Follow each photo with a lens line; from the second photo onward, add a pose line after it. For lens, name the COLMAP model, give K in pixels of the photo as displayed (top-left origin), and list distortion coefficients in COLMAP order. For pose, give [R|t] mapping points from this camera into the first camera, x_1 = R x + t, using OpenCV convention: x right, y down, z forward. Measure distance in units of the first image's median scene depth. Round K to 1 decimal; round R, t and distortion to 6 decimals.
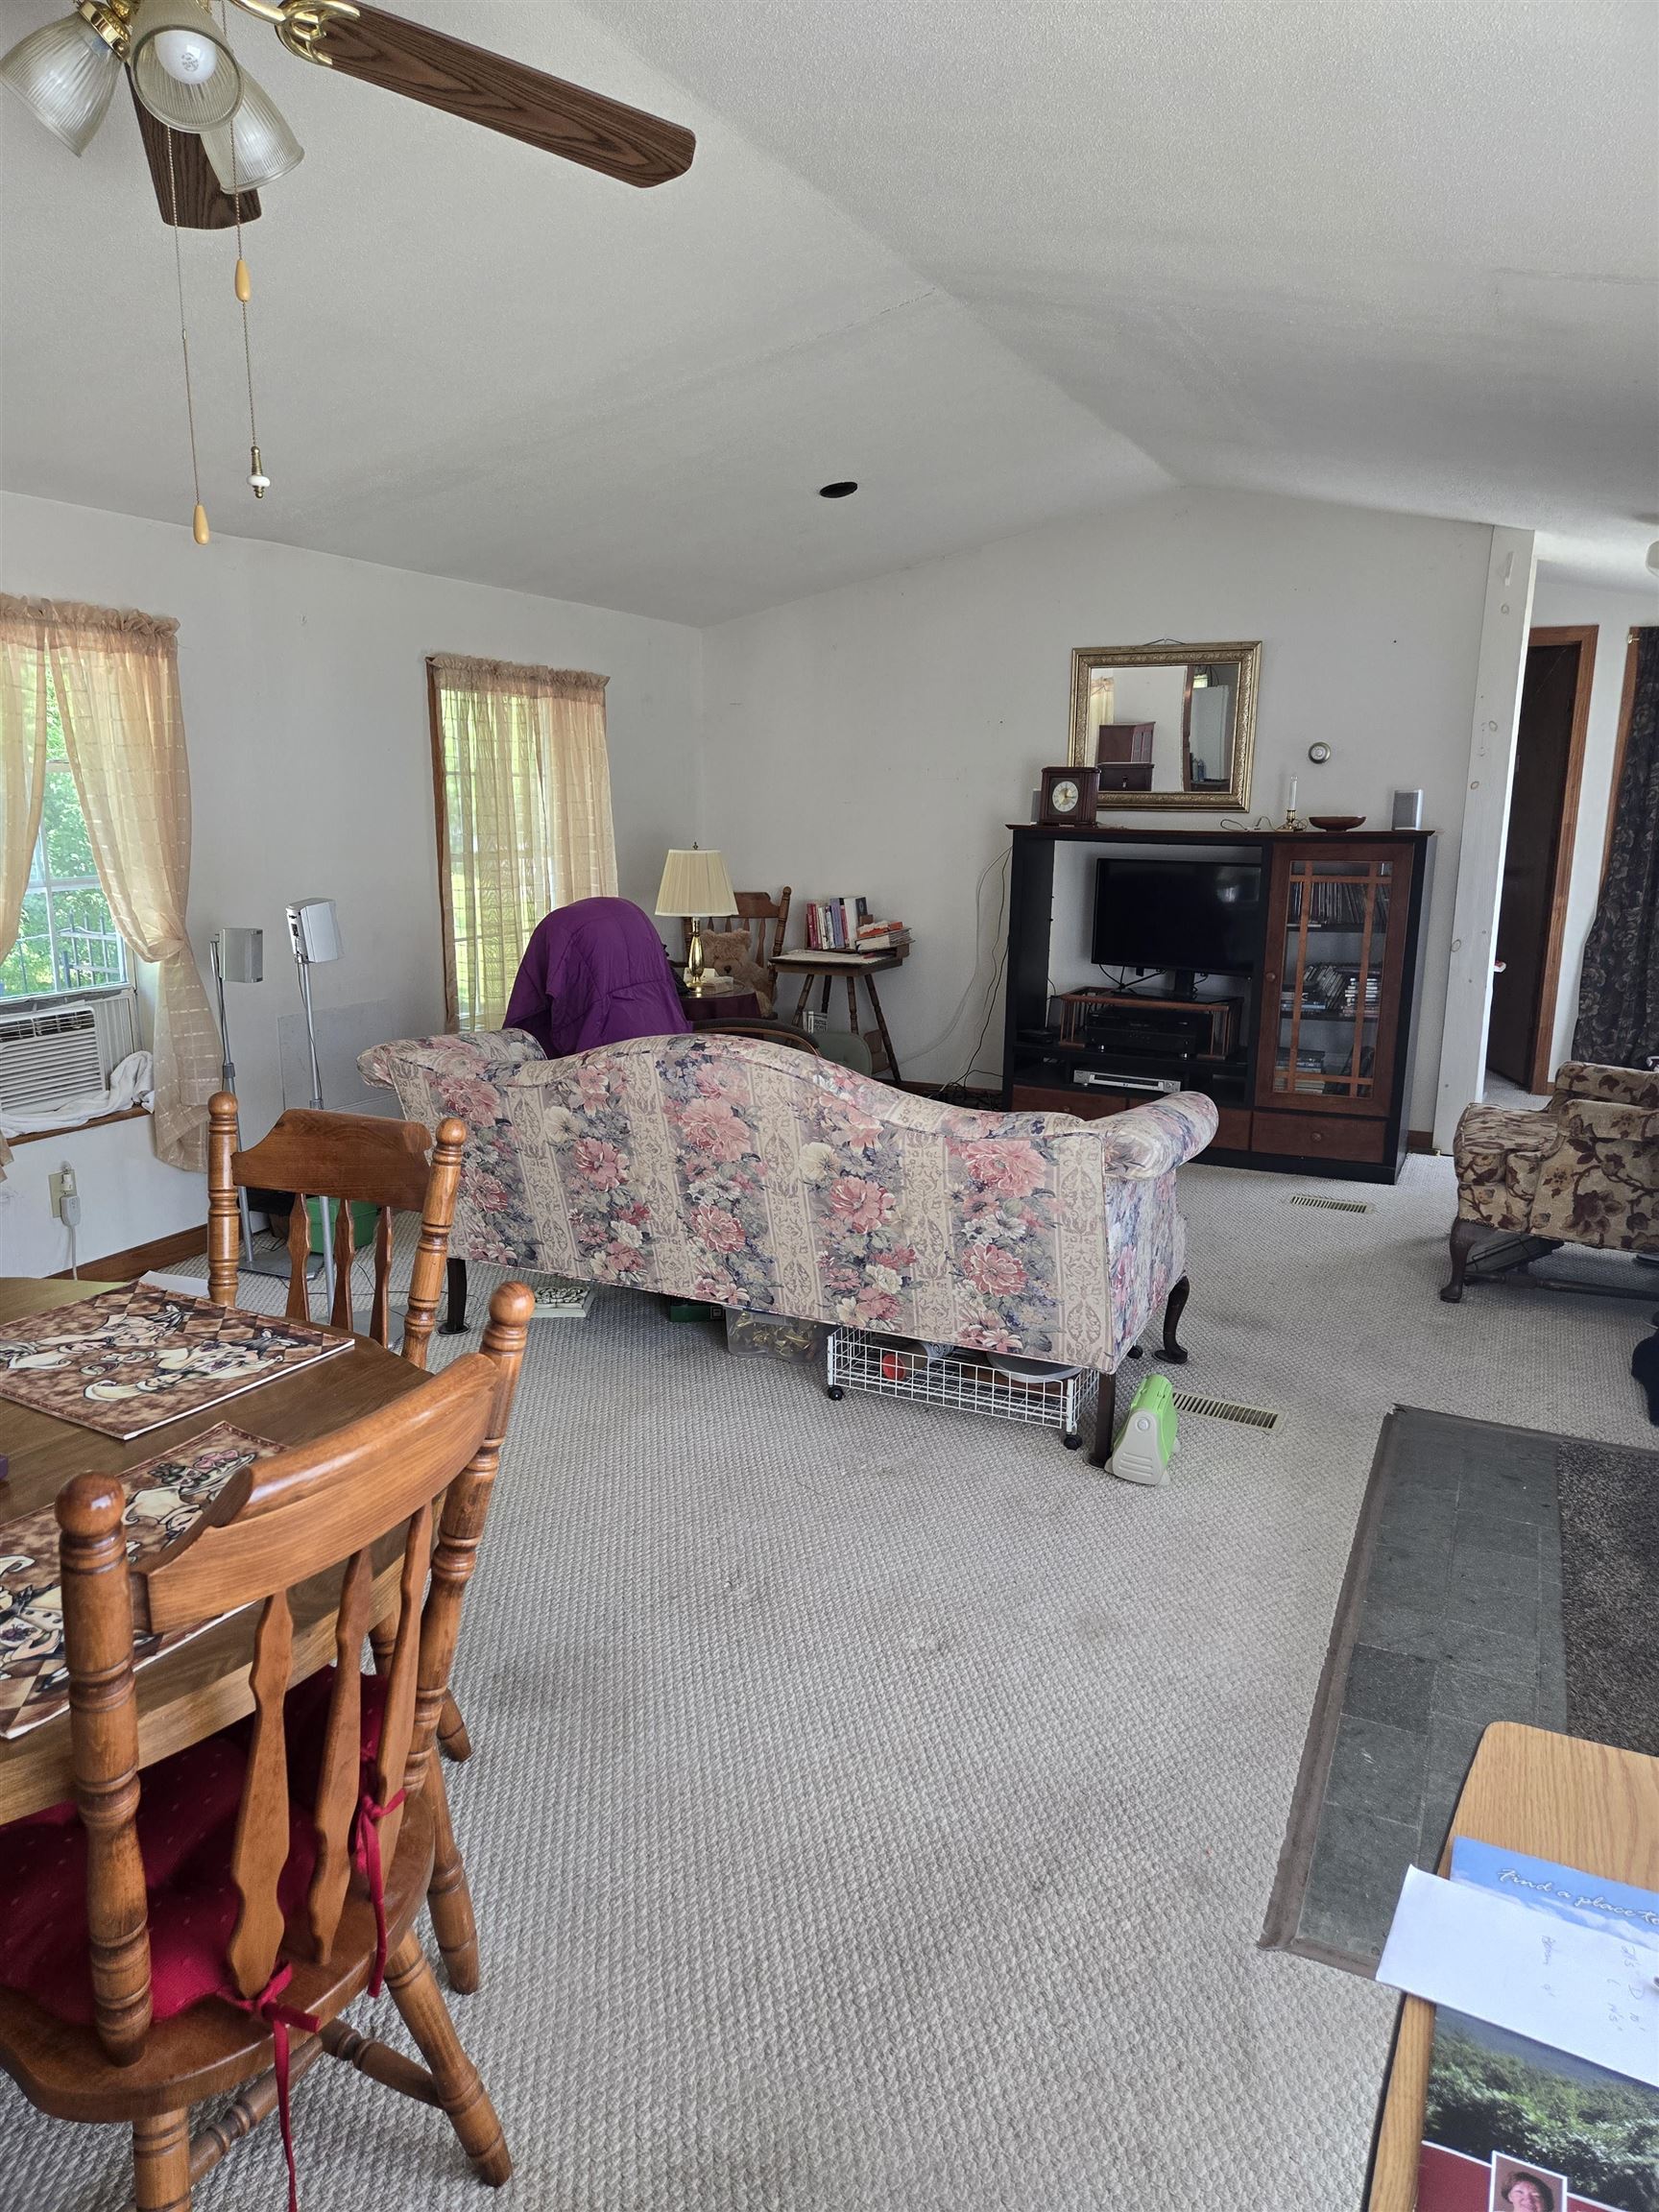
lens RADIAL K [[1482.3, 0, 831.2], [0, 1482.3, 1096.0], [0, 0, 1]] dist [0.073820, -0.063179]
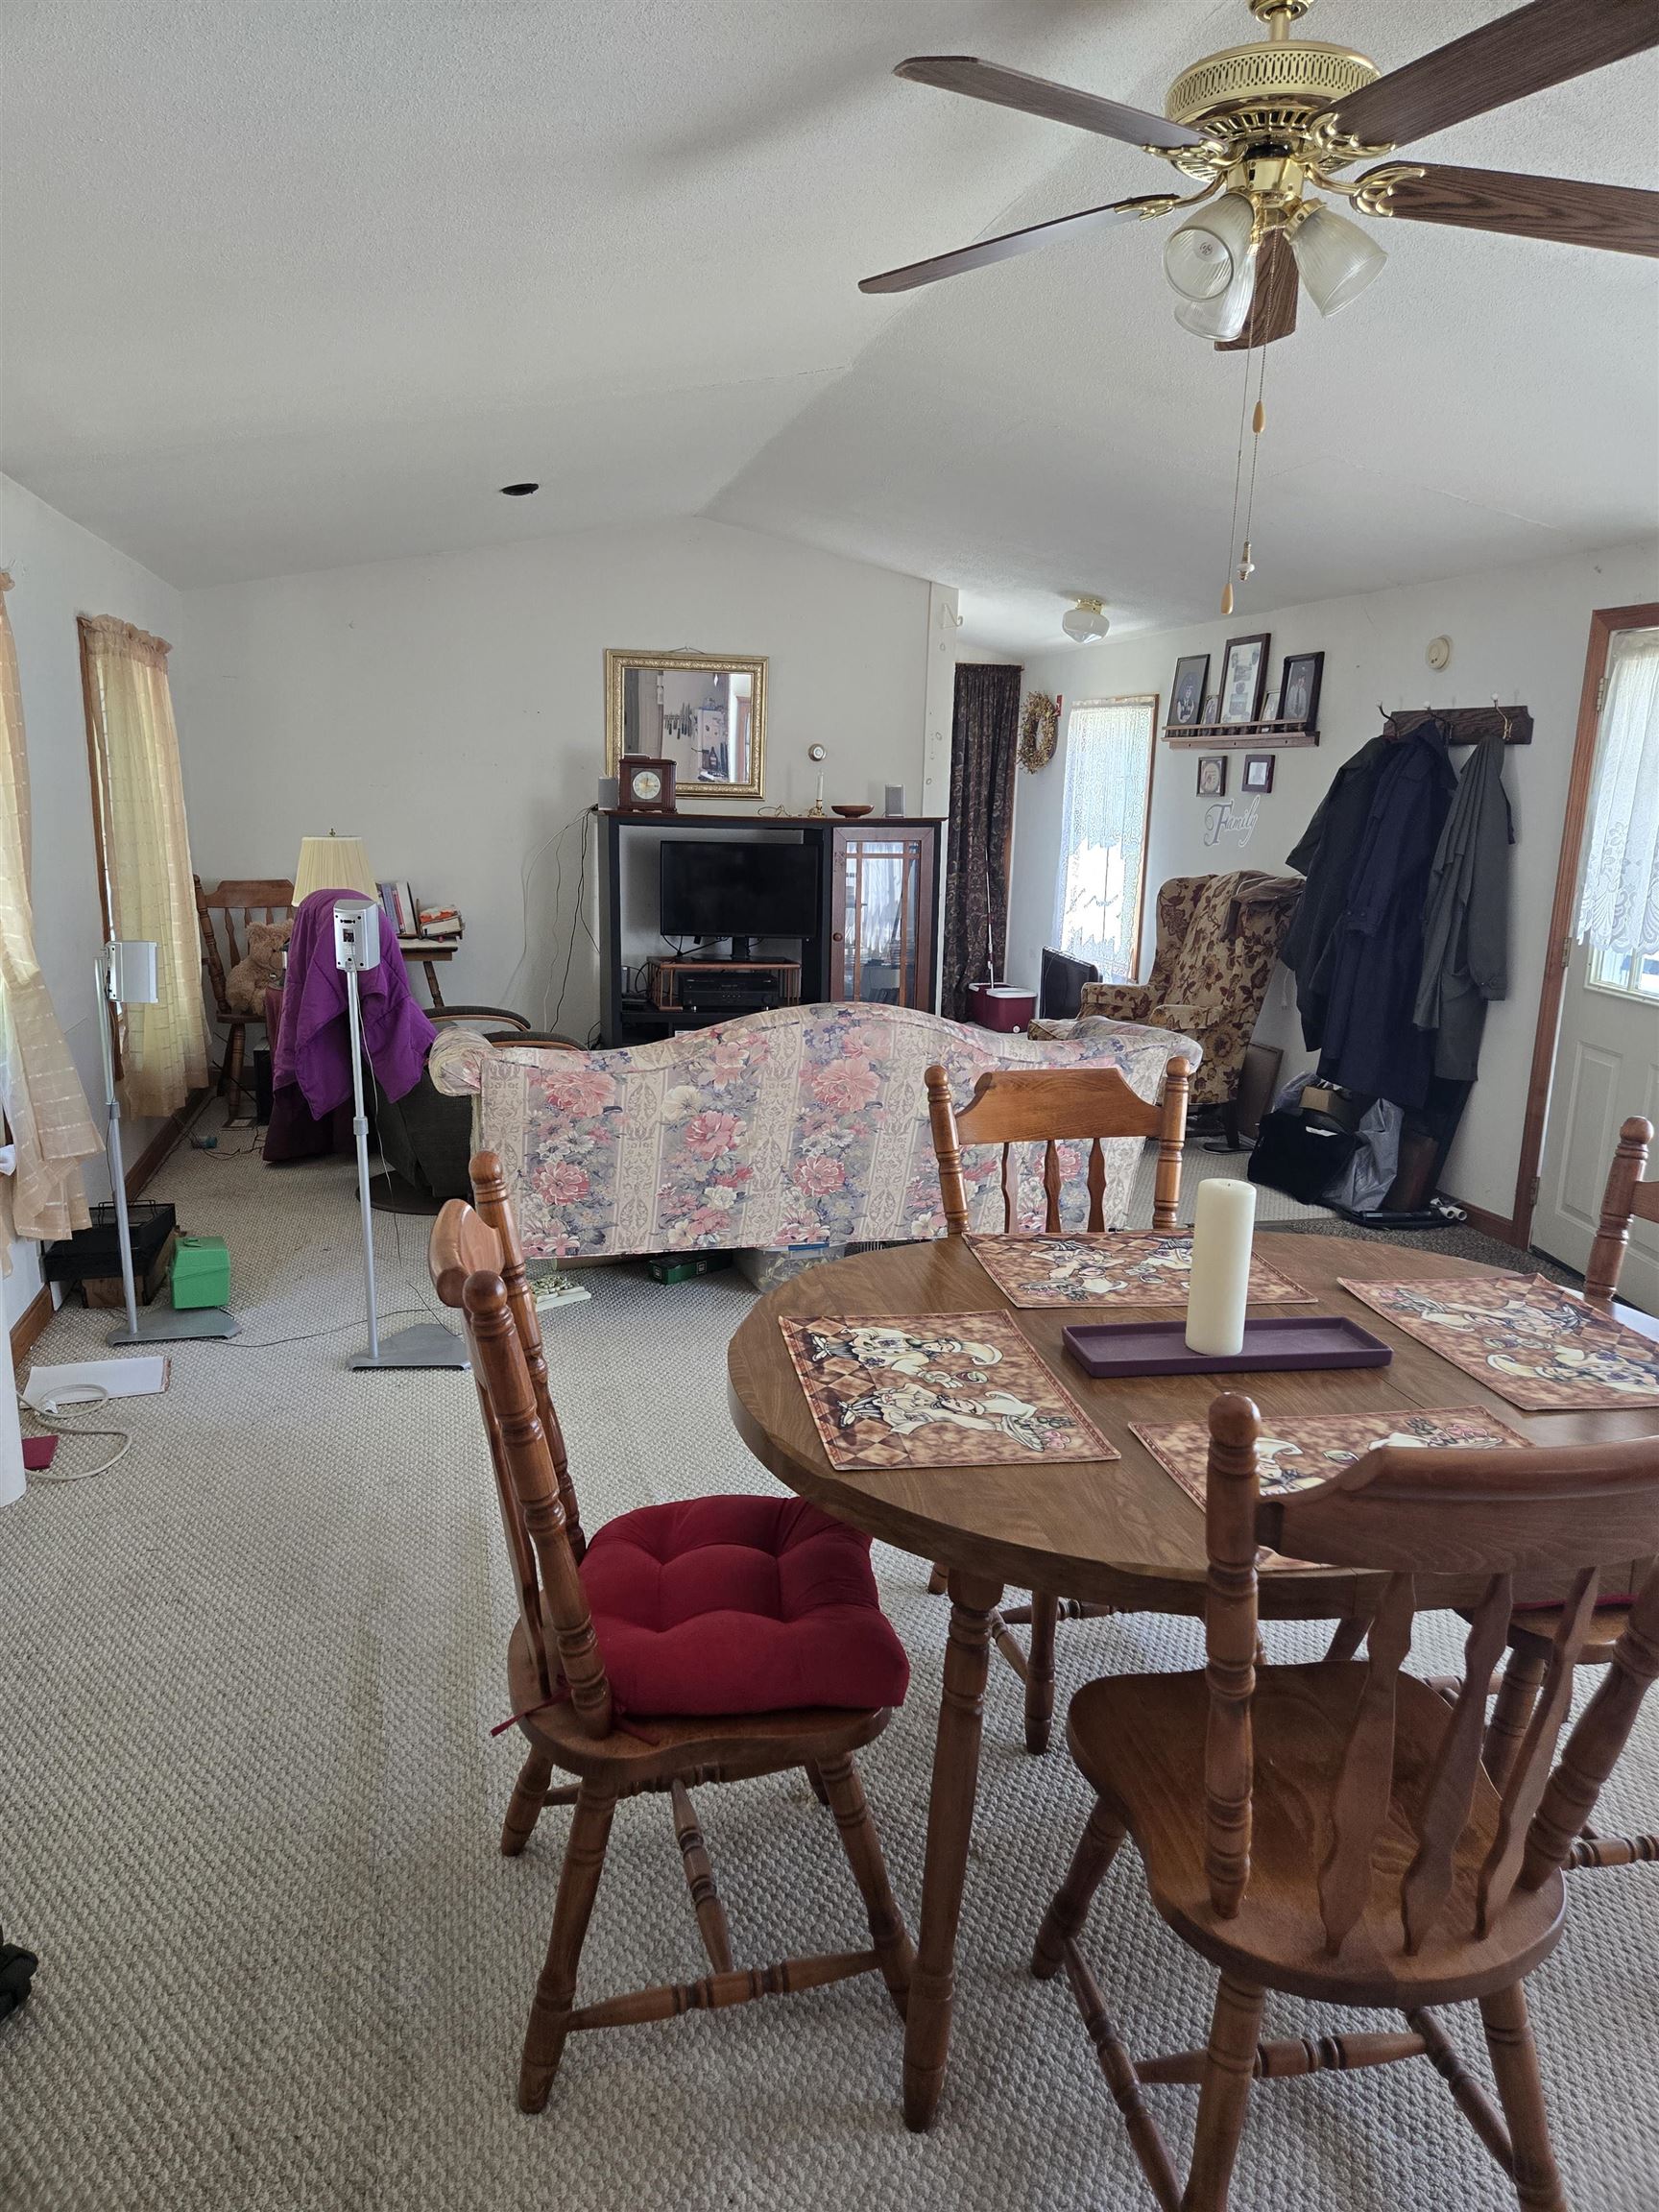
lens RADIAL K [[1482.3, 0, 788.5], [0, 1482.3, 1095.6], [0, 0, 1]] dist [0.073820, -0.063179]
pose [[0.771052, -0.122118, 0.624953, -0.781203], [0.111819, 0.992154, 0.055910, -0.036226], [-0.626877, 0.026772, 0.778658, 0.128449]]
